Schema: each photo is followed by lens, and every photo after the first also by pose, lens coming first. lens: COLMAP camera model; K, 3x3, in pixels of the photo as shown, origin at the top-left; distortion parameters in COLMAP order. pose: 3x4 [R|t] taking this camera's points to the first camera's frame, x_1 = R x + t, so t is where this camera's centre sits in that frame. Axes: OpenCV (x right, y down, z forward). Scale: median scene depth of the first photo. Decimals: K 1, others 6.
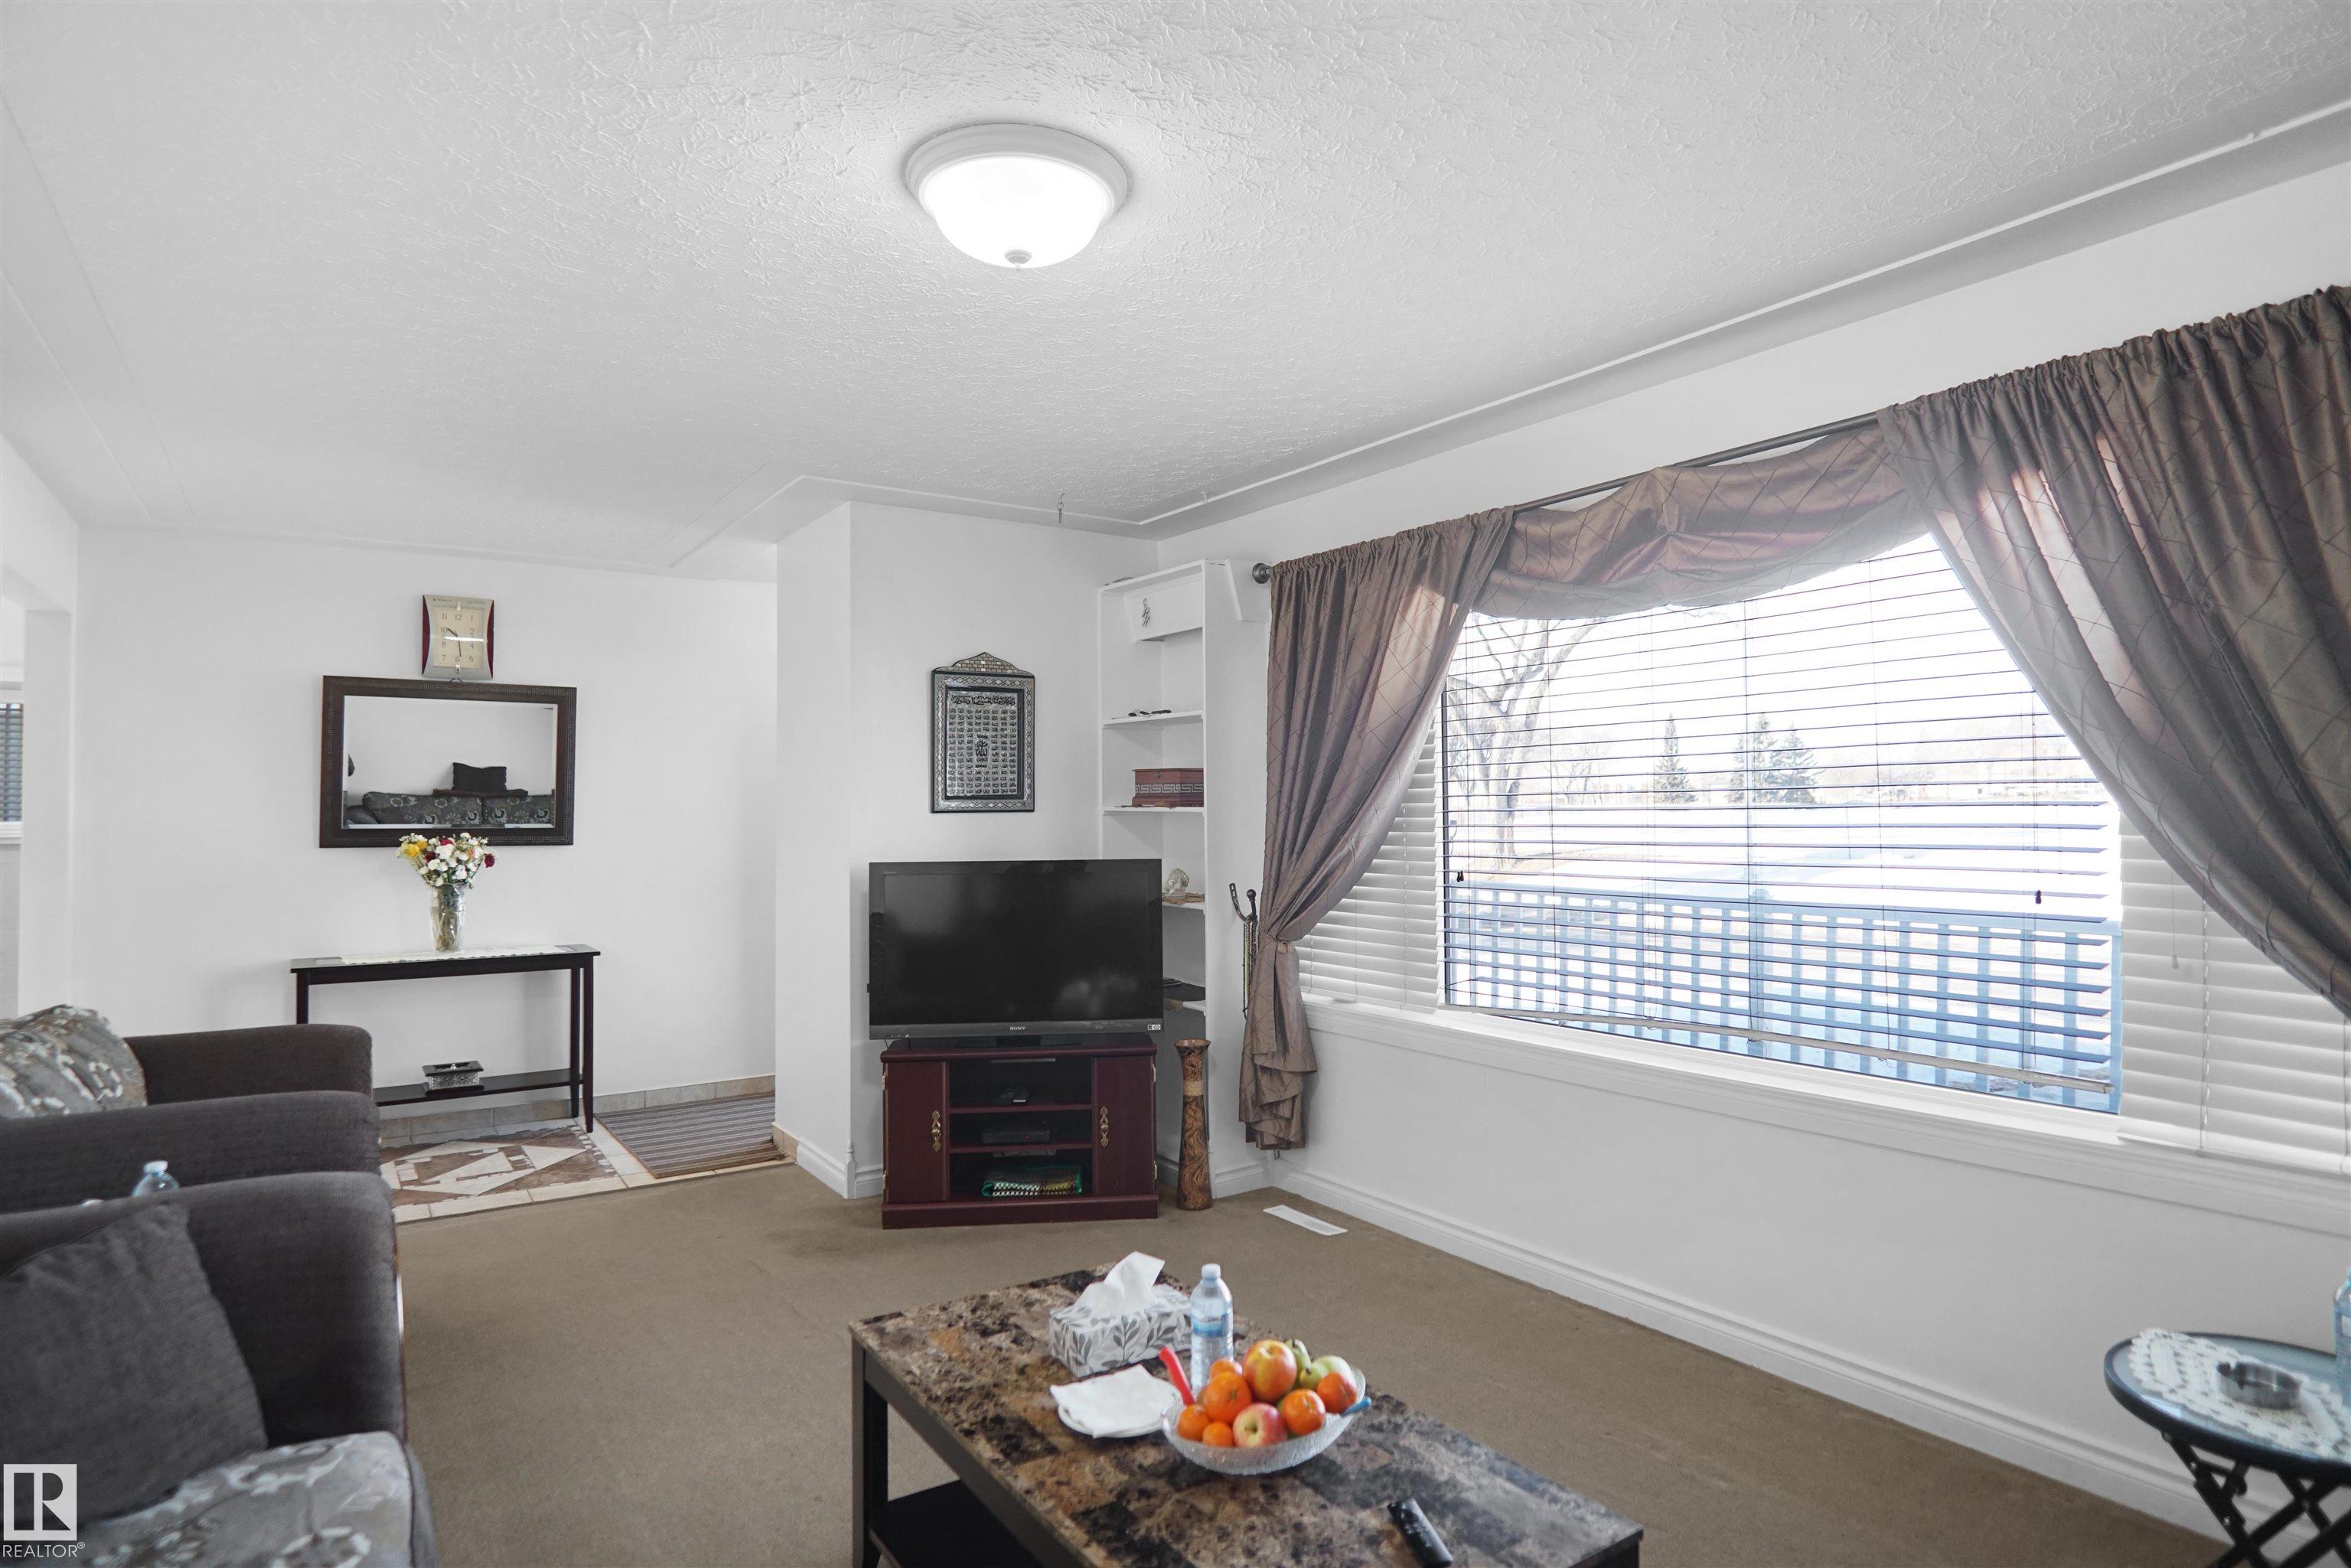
lens RADIAL K [[1293.1, 0, 1168.6], [0, 1293.1, 763.4], [0, 0, 1]] dist [-0.041007, 0.018155]
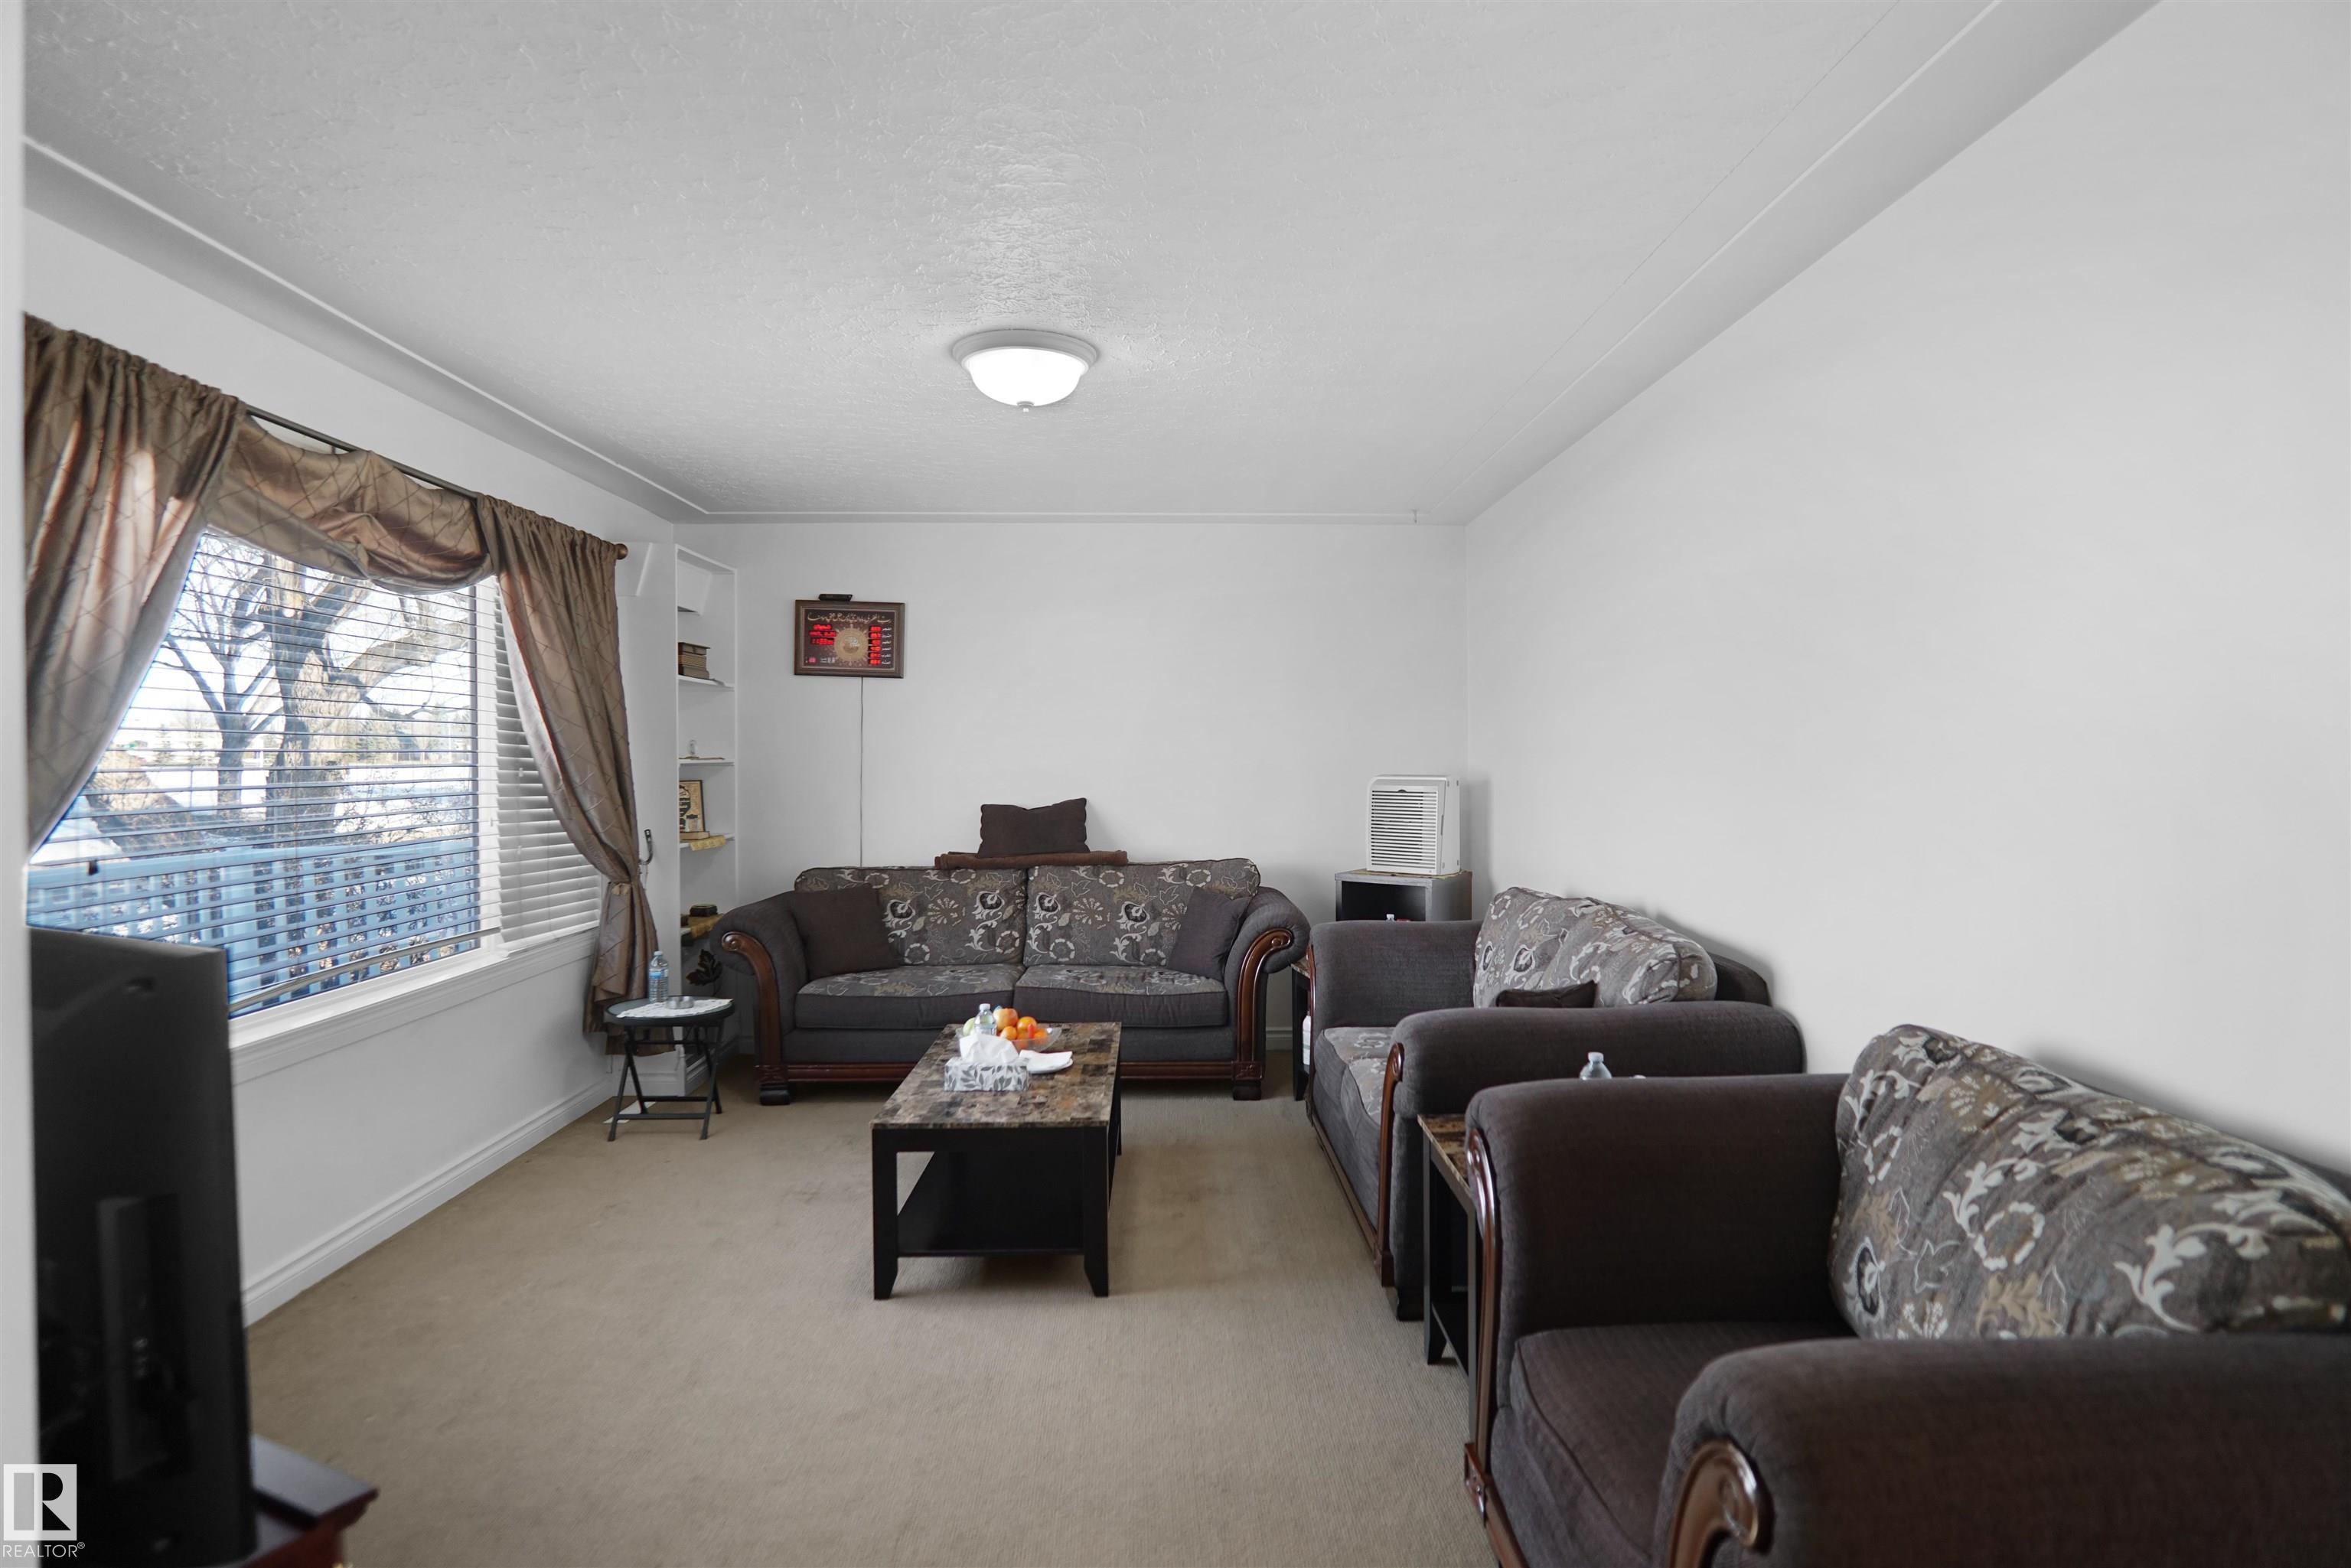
lens RADIAL K [[1235.7, 0, 1203.9], [0, 1235.7, 769.6], [0, 0, 1]] dist [-0.037424, 0.012265]
pose [[-0.855930, 0.004249, 0.517074, -0.872169], [-0.010845, 0.999599, -0.026165, 0.065263], [-0.516977, -0.028003, -0.855541, 1.763662]]
